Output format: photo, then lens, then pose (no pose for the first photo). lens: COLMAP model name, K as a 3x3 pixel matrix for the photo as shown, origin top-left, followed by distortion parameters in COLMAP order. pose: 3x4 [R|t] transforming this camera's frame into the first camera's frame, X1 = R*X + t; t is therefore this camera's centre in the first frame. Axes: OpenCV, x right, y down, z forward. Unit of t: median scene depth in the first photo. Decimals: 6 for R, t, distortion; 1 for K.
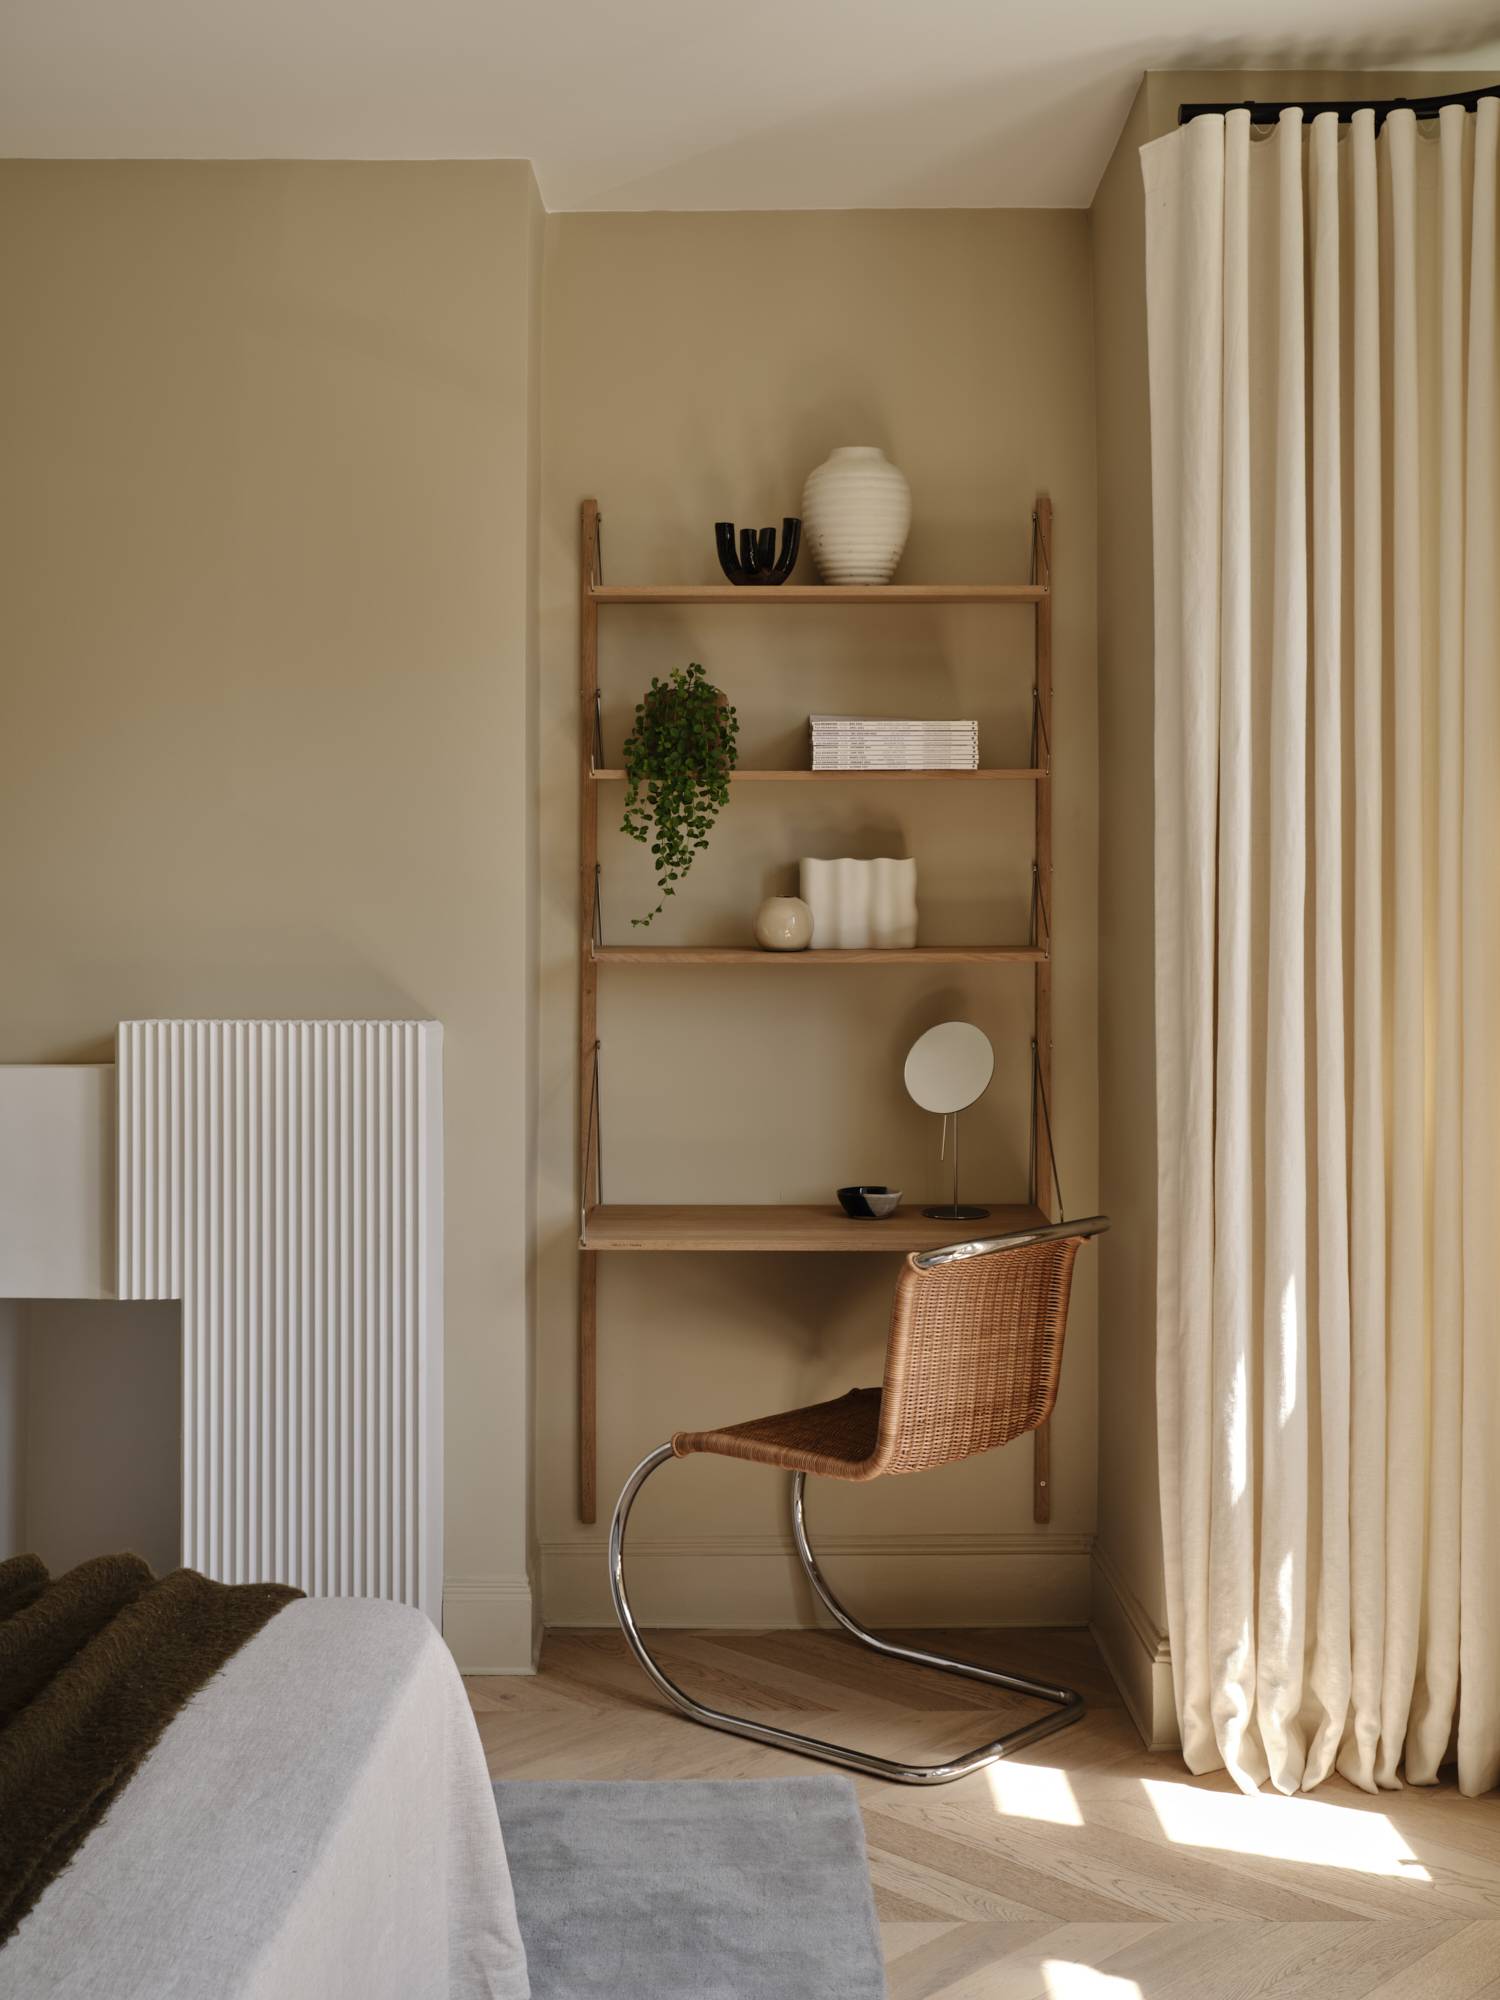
lens RADIAL K [[2175.4, 0, 733.3], [0, 2175.4, 942.3], [0, 0, 1]] dist [0.025966, 0.000000]
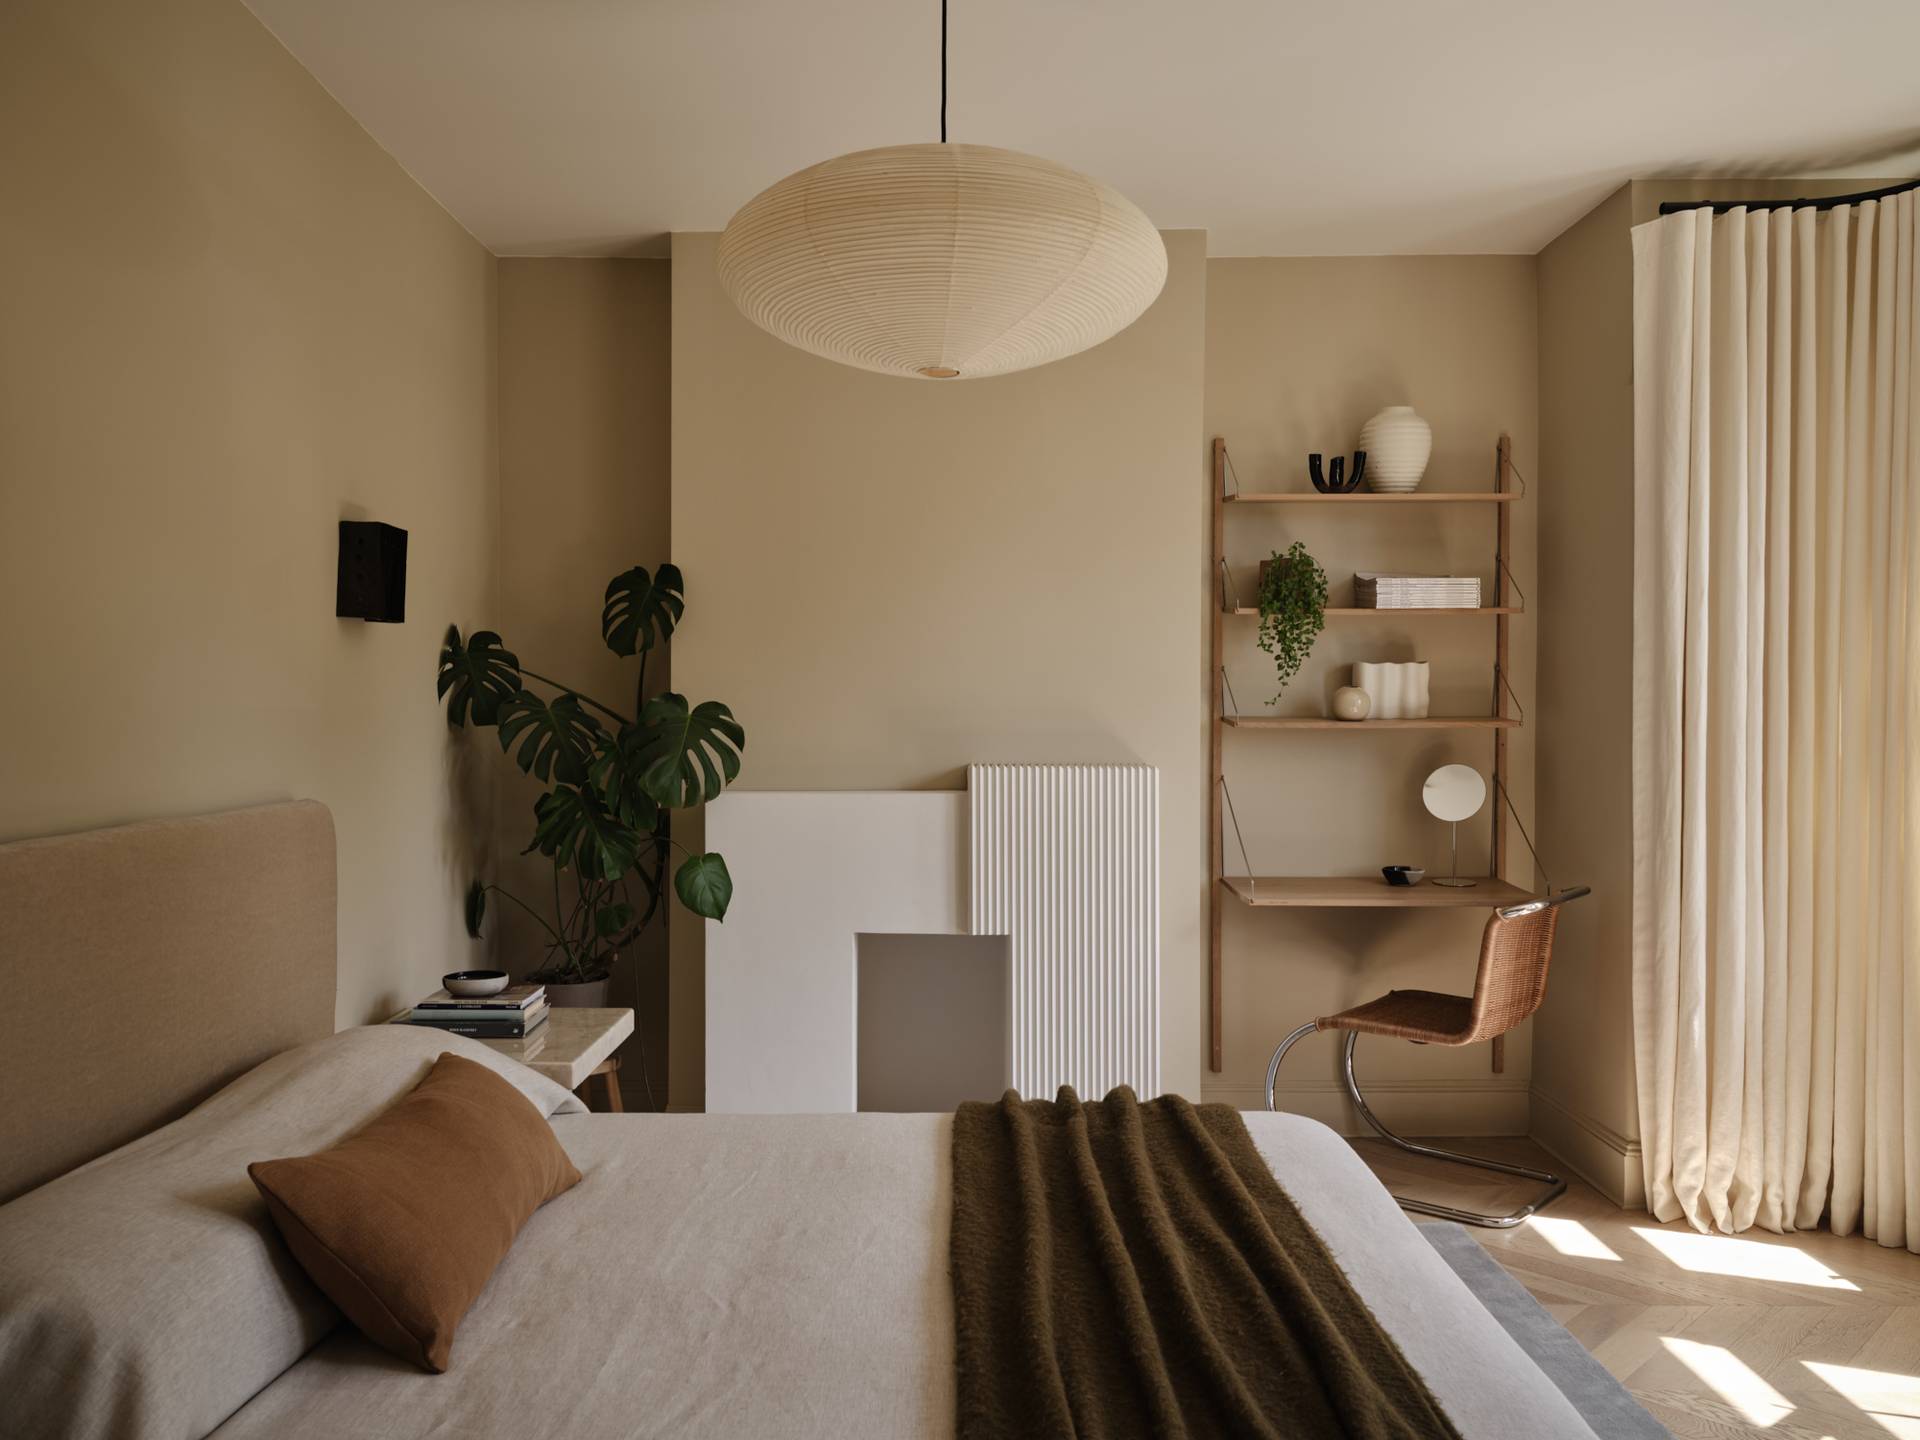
lens RADIAL K [[1473.9, 0, 936.8], [0, 1473.9, 729.1], [0, 0, 1]] dist [0.016778, 0.012326]
pose [[0.999999, 0.000356, -0.001051, -0.288575], [-0.000329, 0.999673, 0.025569, -0.017963], [0.001059, -0.025569, 0.999672, -0.096953]]
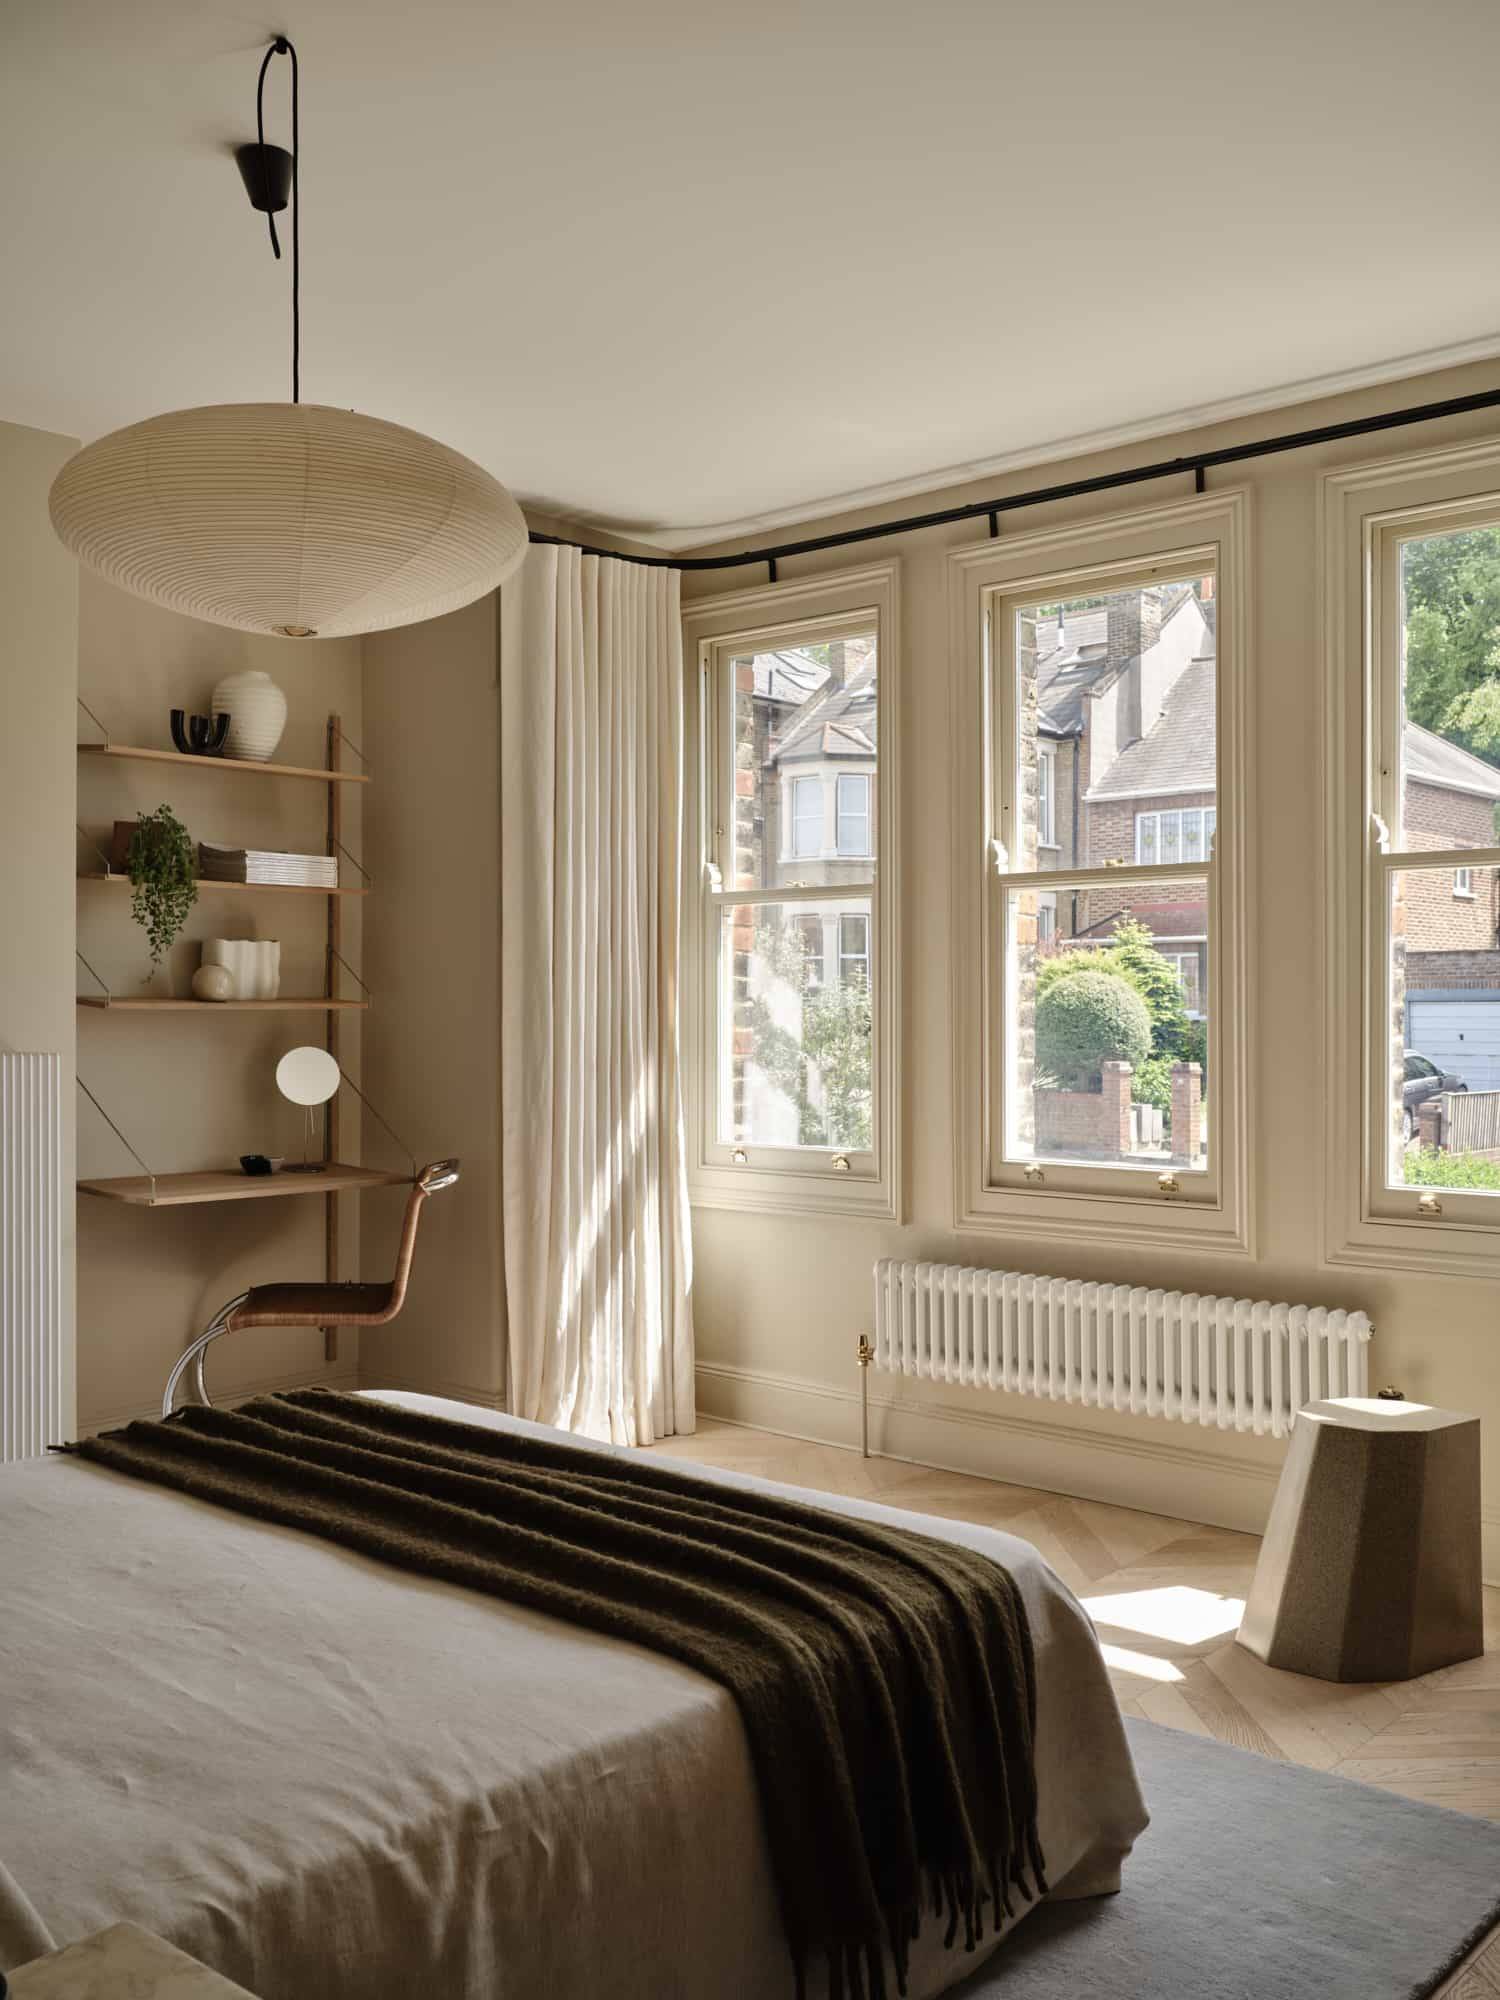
lens RADIAL K [[1795.0, 0, 747.9], [0, 1795.0, 1007.2], [0, 0, 1]] dist [-0.005136, -0.001540]
pose [[0.655543, -0.000349, 0.755158, -0.681983], [-0.014208, 0.999817, 0.012796, -0.013316], [-0.755024, -0.019117, 0.655418, -0.089266]]
